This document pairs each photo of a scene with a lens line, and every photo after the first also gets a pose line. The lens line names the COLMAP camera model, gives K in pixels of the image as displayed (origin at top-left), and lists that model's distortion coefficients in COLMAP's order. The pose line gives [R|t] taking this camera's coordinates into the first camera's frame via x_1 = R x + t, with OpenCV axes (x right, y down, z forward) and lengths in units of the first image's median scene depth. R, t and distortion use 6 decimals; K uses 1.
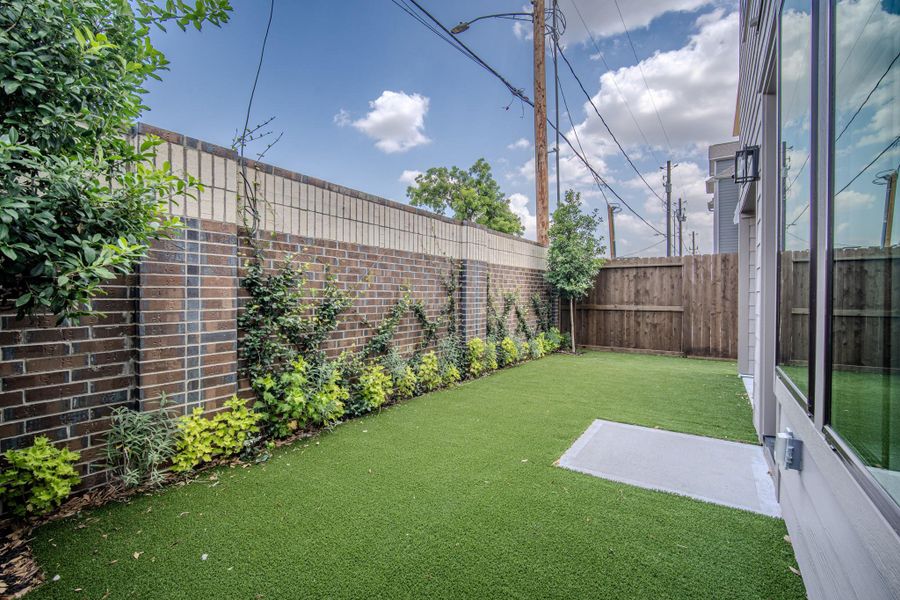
lens RADIAL K [[391.2, 0, 448.1], [0, 391.2, 298.3], [0, 0, 1]] dist [-0.008434, 0.001026]
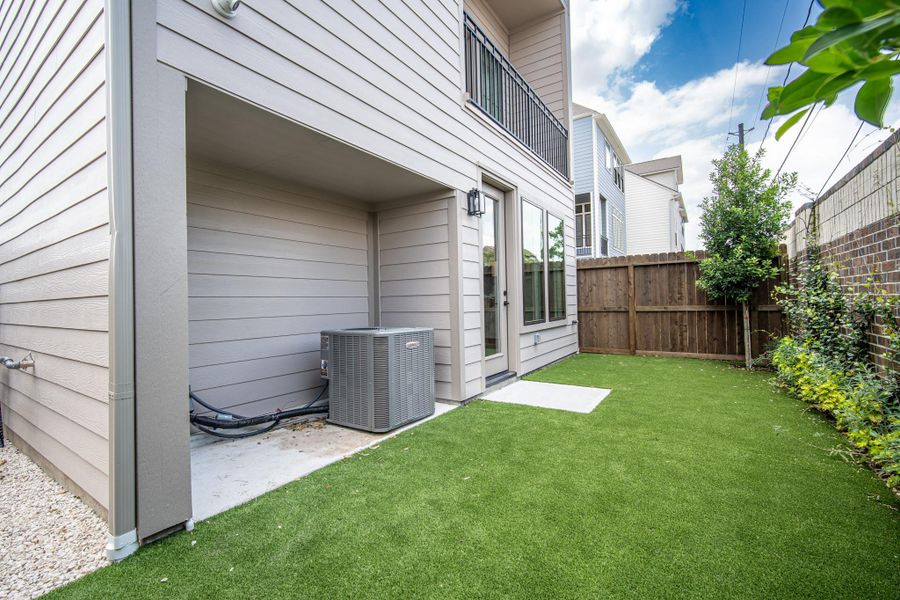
lens RADIAL K [[391.2, 0, 448.1], [0, 391.2, 298.3], [0, 0, 1]] dist [-0.008434, 0.001026]
pose [[-0.999731, 0.018381, -0.014117, 0.492228], [0.018331, 0.999825, 0.003691, -0.007135], [0.014182, 0.003431, -0.999894, 1.310729]]
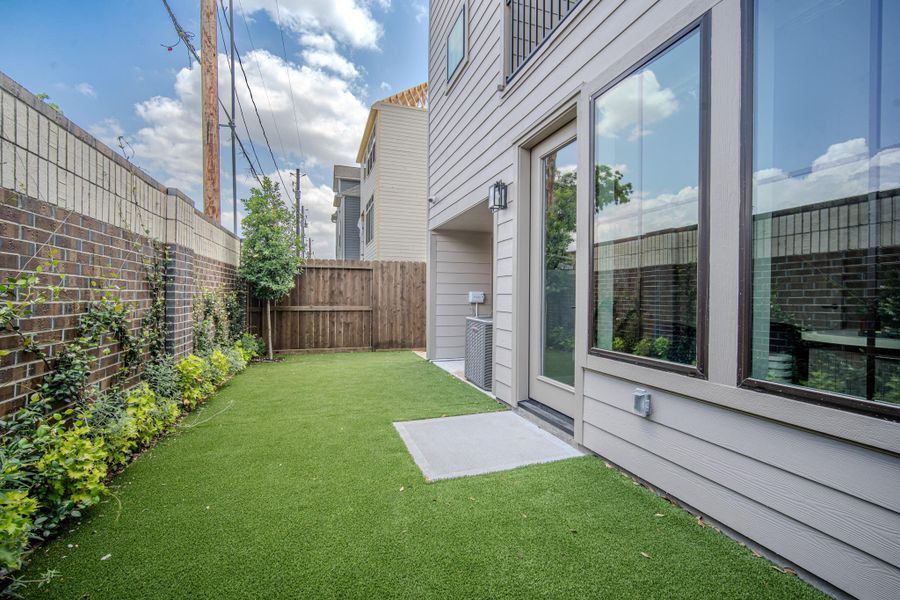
lens RADIAL K [[391.2, 0, 448.1], [0, 391.2, 298.3], [0, 0, 1]] dist [-0.008434, 0.001026]
pose [[0.606072, -0.002655, 0.795405, -0.202968], [0.002636, 0.999996, 0.001329, -0.002788], [-0.795405, 0.001291, 0.606077, 0.188548]]
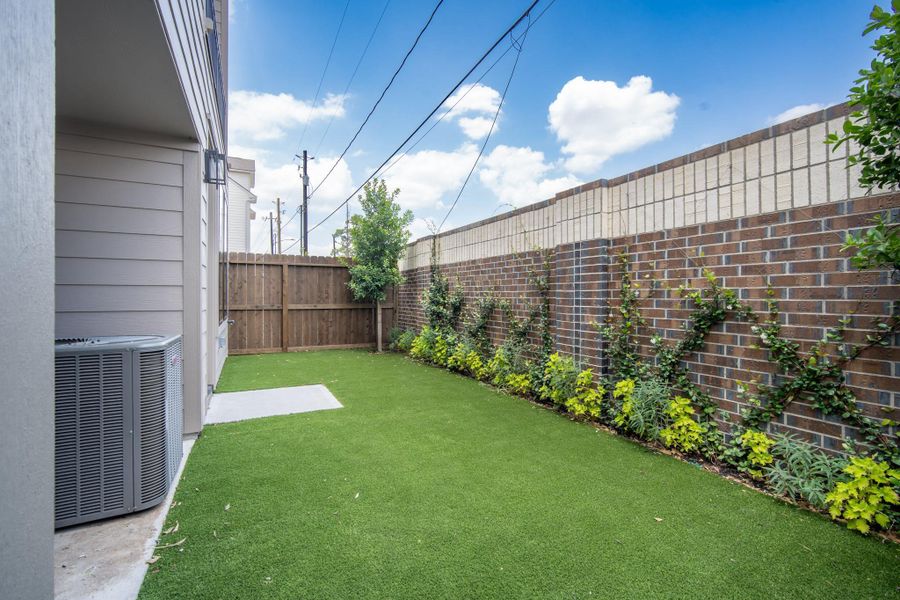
lens RADIAL K [[391.2, 0, 448.1], [0, 391.2, 298.3], [0, 0, 1]] dist [-0.008434, 0.001026]
pose [[-0.476428, 0.001431, -0.879212, 0.768245], [-0.013085, 0.999876, 0.008718, -0.004735], [0.879116, 0.015658, -0.476351, 1.134826]]
